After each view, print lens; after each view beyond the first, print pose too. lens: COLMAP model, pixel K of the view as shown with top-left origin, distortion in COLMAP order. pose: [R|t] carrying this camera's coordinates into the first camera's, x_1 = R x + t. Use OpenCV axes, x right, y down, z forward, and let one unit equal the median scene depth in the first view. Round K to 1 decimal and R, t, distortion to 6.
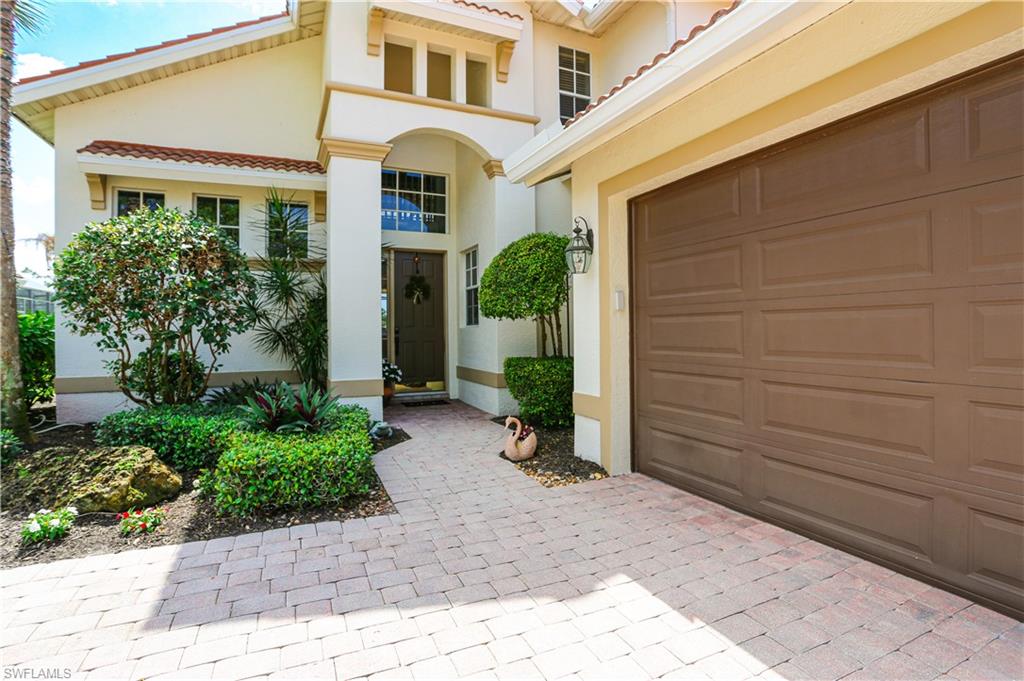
lens RADIAL K [[518.3, 0, 516.7], [0, 518.3, 336.5], [0, 0, 1]] dist [-0.034350, 0.020864]
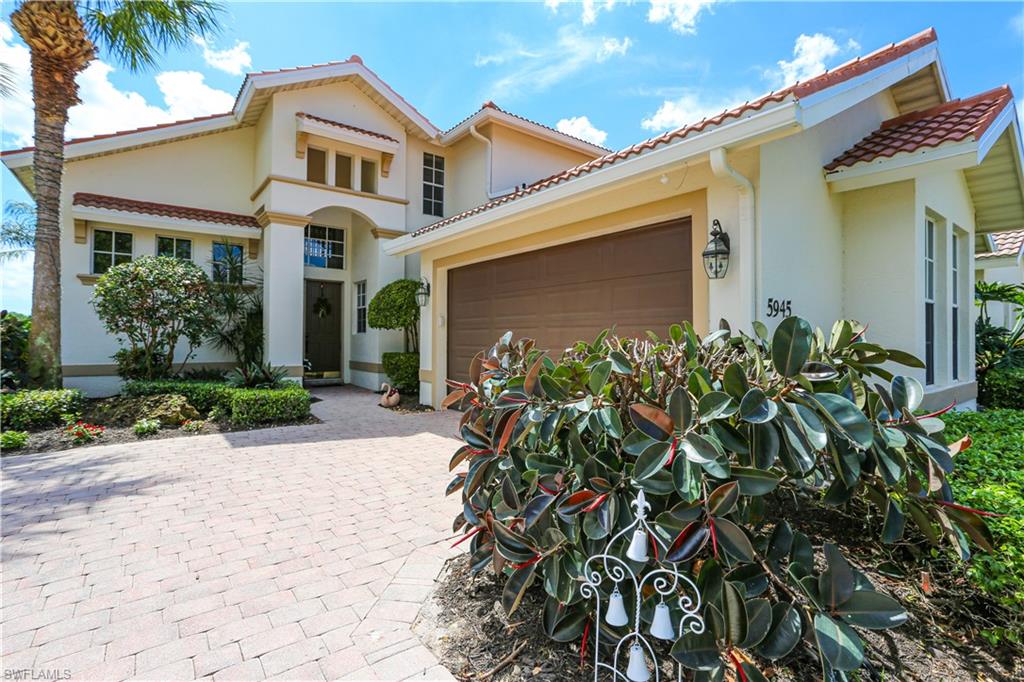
lens RADIAL K [[518.3, 0, 514.4], [0, 518.3, 335.6], [0, 0, 1]] dist [-0.034350, 0.020864]
pose [[0.976392, 0.017353, 0.215308, 0.028289], [-0.012163, 0.999603, -0.025404, 0.021132], [-0.215664, 0.022185, 0.976216, -0.635910]]
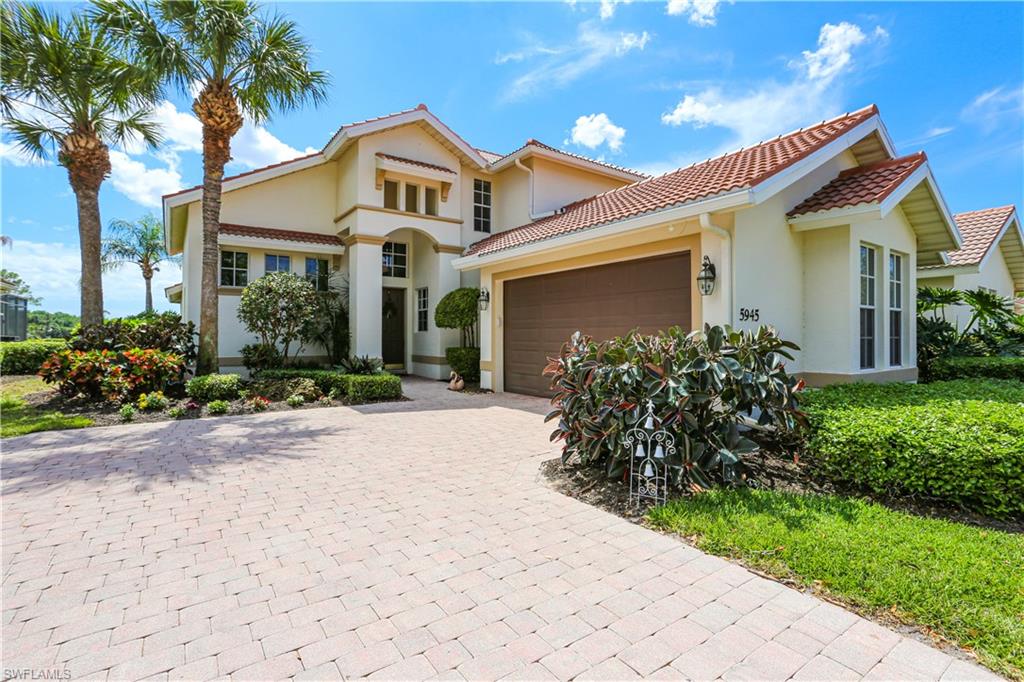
lens RADIAL K [[518.3, 0, 510.9], [0, 518.3, 336.6], [0, 0, 1]] dist [-0.034350, 0.020864]
pose [[0.985178, 0.011828, 0.171127, -0.111319], [-0.009112, 0.999820, -0.016650, 0.027429], [-0.171293, 0.014844, 0.985108, -0.948899]]
